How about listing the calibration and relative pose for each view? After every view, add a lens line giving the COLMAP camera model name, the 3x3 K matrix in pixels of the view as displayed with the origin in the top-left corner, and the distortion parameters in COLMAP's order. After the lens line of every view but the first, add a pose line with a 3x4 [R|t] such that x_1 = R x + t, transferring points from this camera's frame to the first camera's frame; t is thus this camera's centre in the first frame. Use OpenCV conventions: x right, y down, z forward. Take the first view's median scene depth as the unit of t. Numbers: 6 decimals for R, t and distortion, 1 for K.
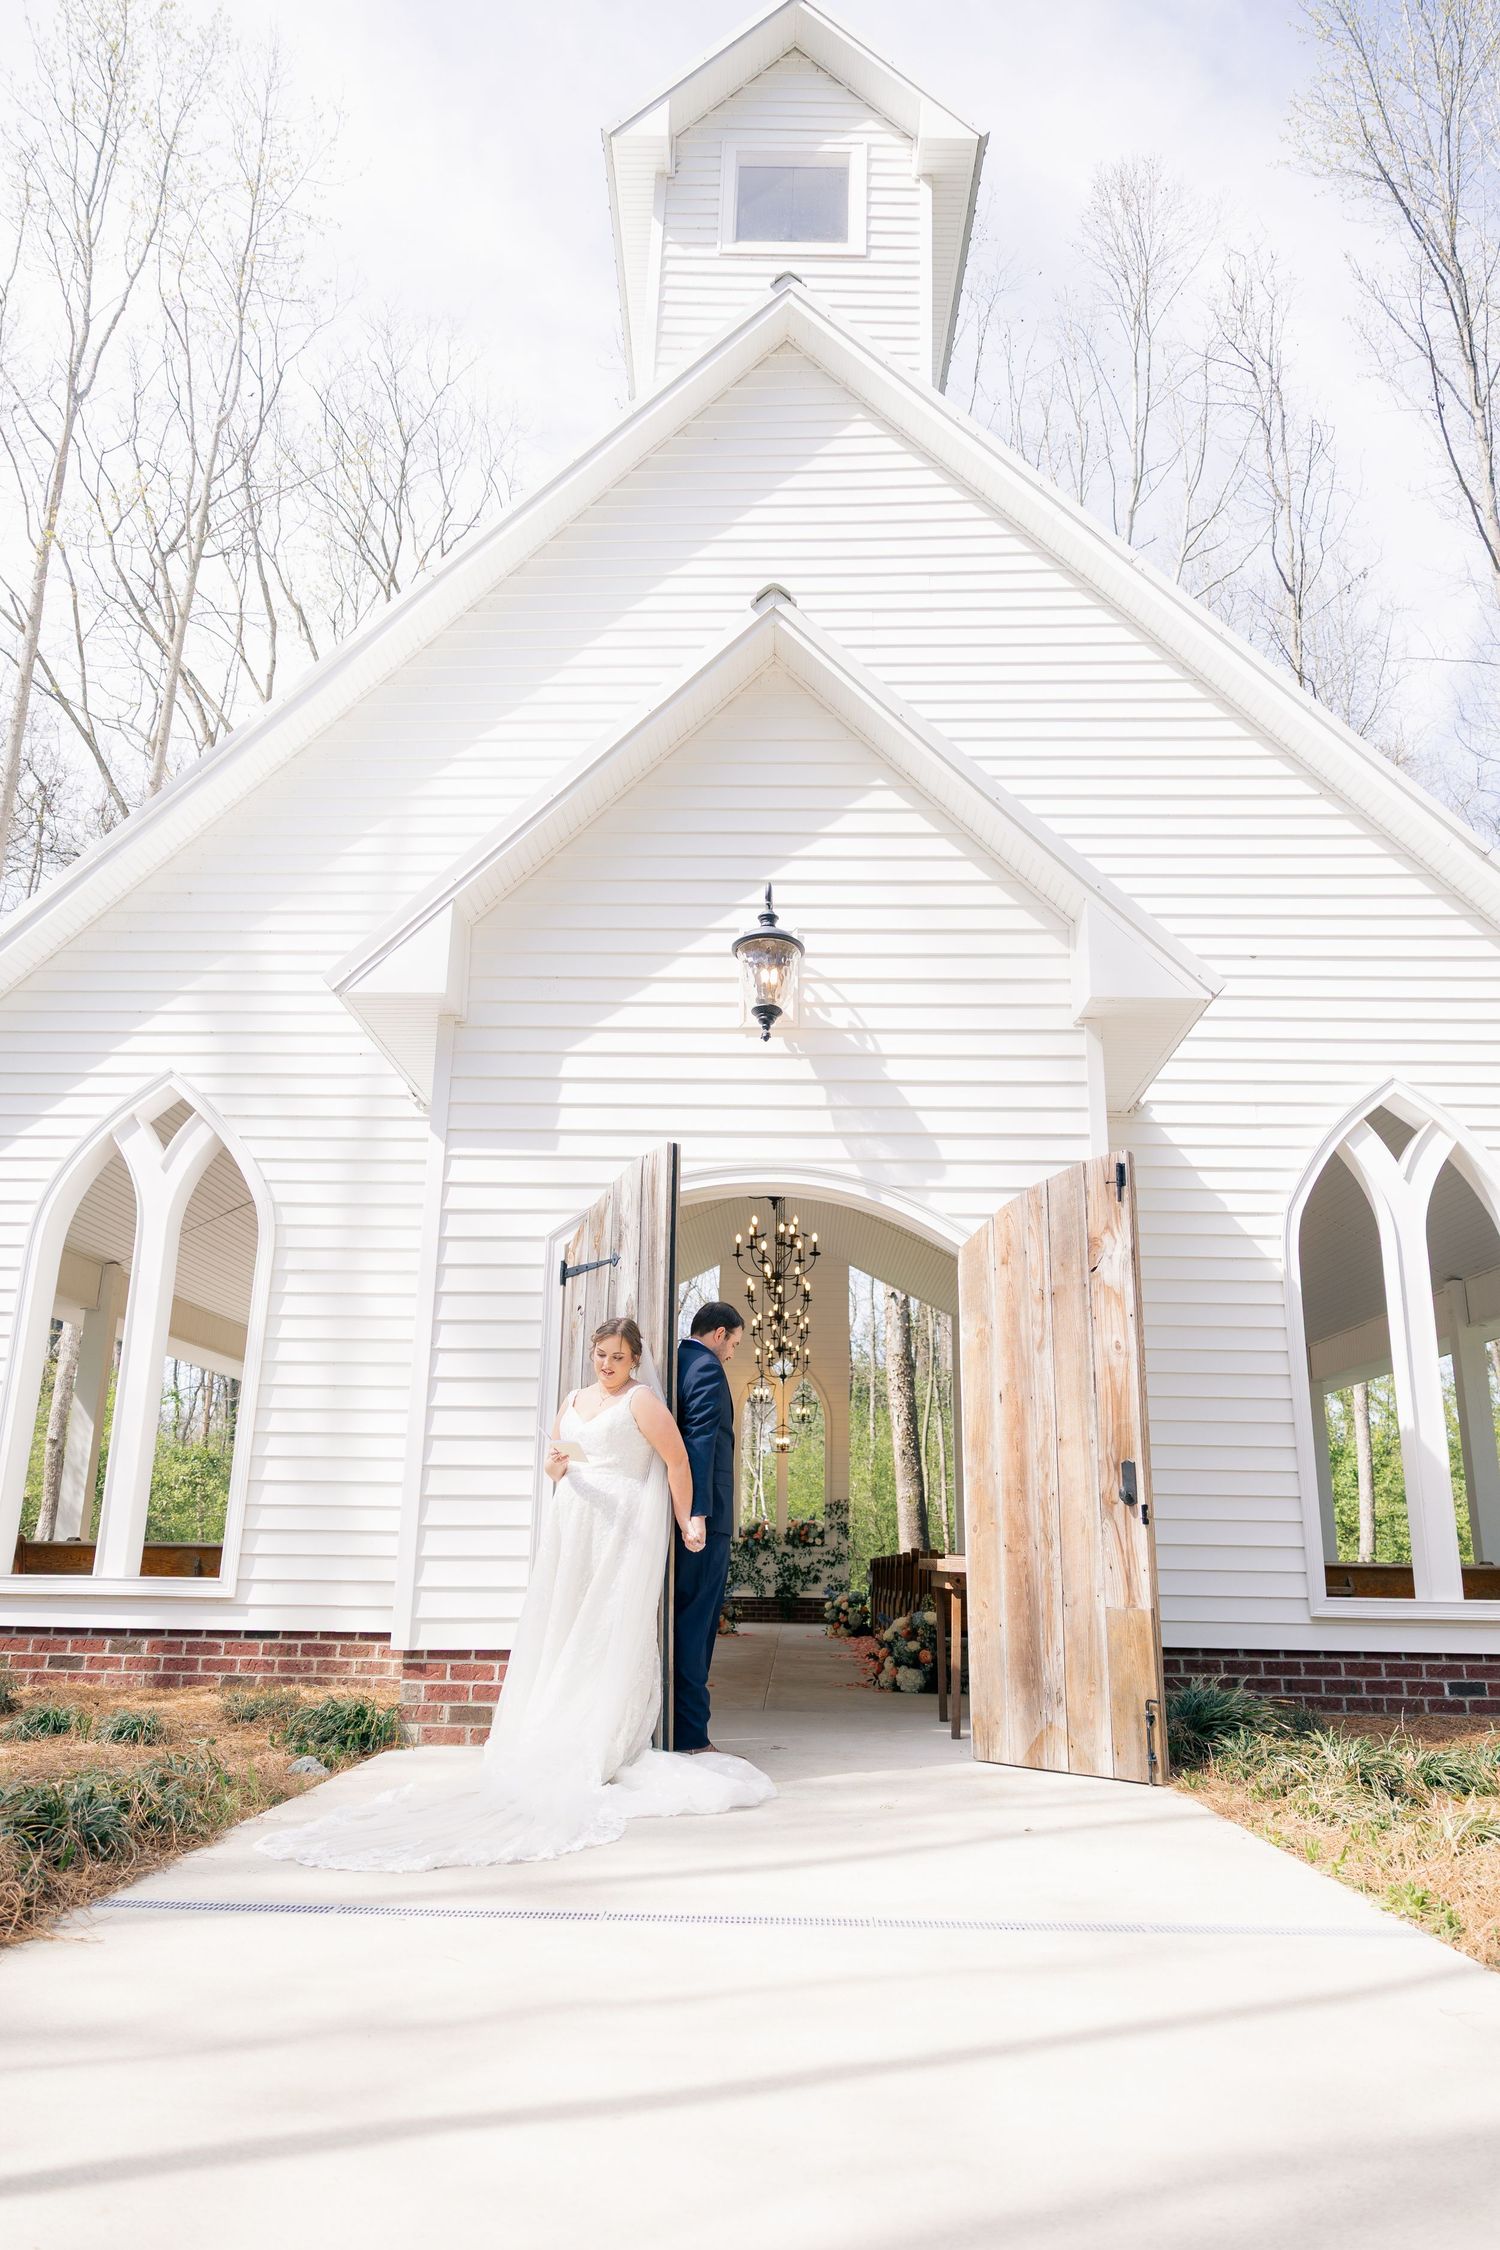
lens RADIAL K [[1542.6, 0, 750.0], [0, 1542.6, 1125.0], [0, 0, 1]] dist [0.066660, -0.000233]
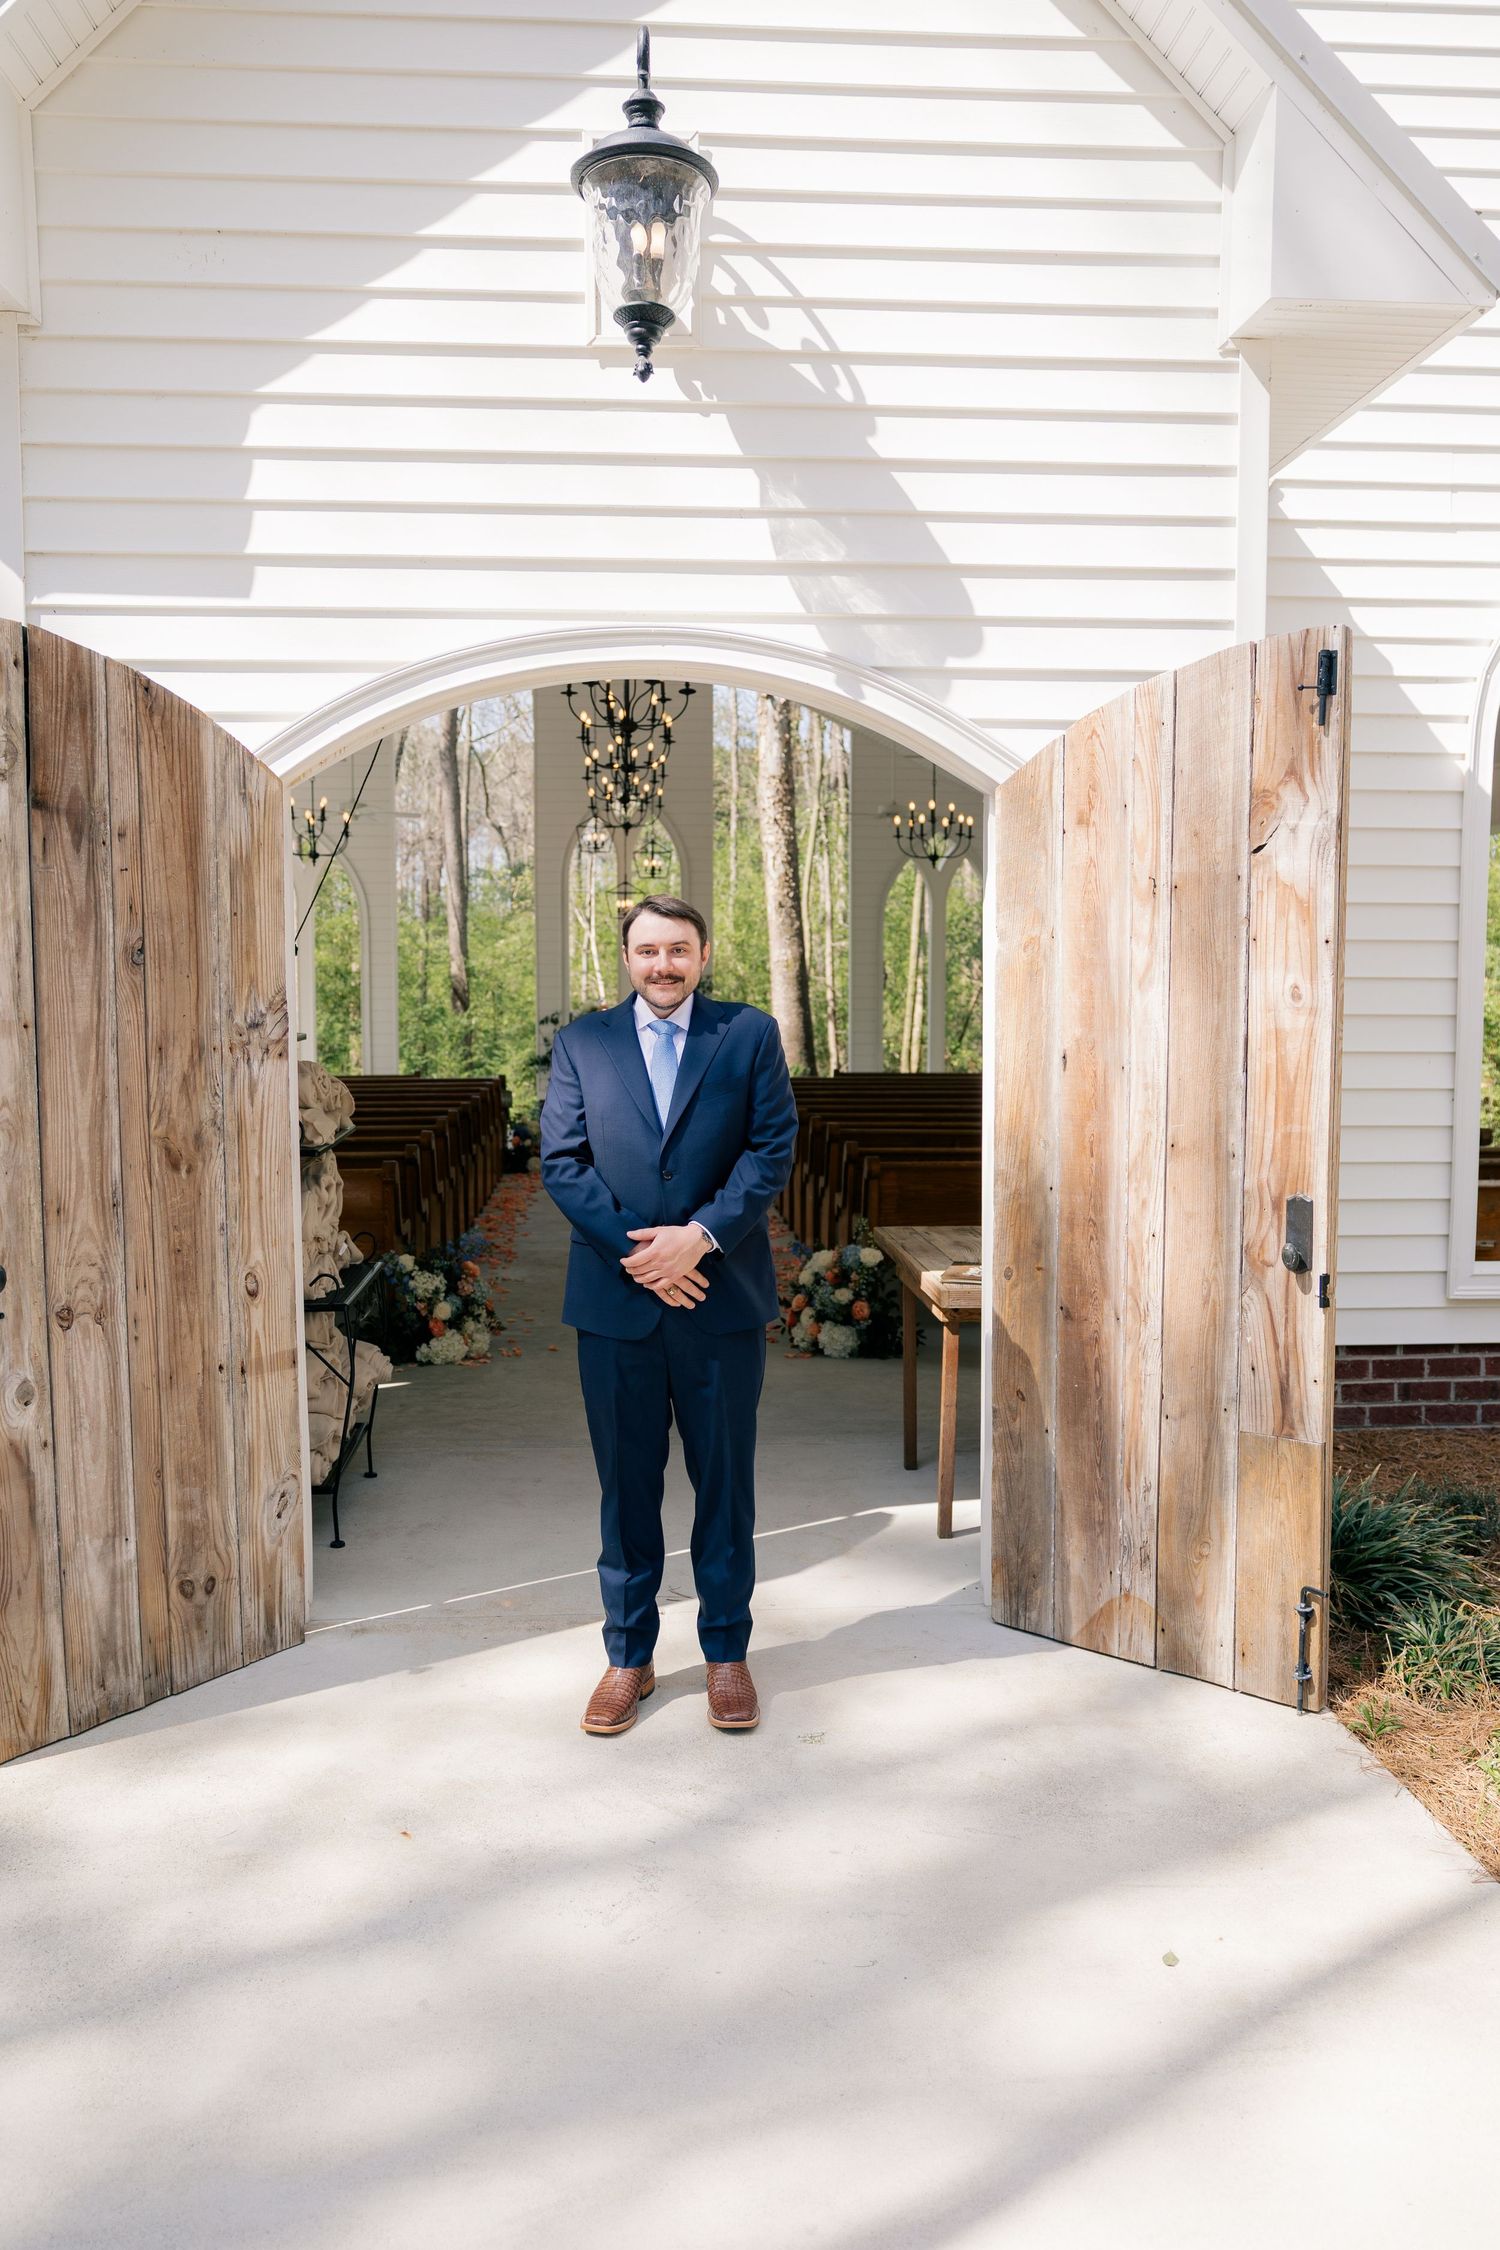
lens RADIAL K [[1873.9, 0, 750.0], [0, 1873.9, 1125.0], [0, 0, 1]] dist [-0.003877, -0.016042]
pose [[0.995292, -0.023660, 0.093990, -0.018313], [-0.010954, 0.936074, 0.351633, -0.041445], [-0.096302, -0.351008, 0.931407, 0.334352]]
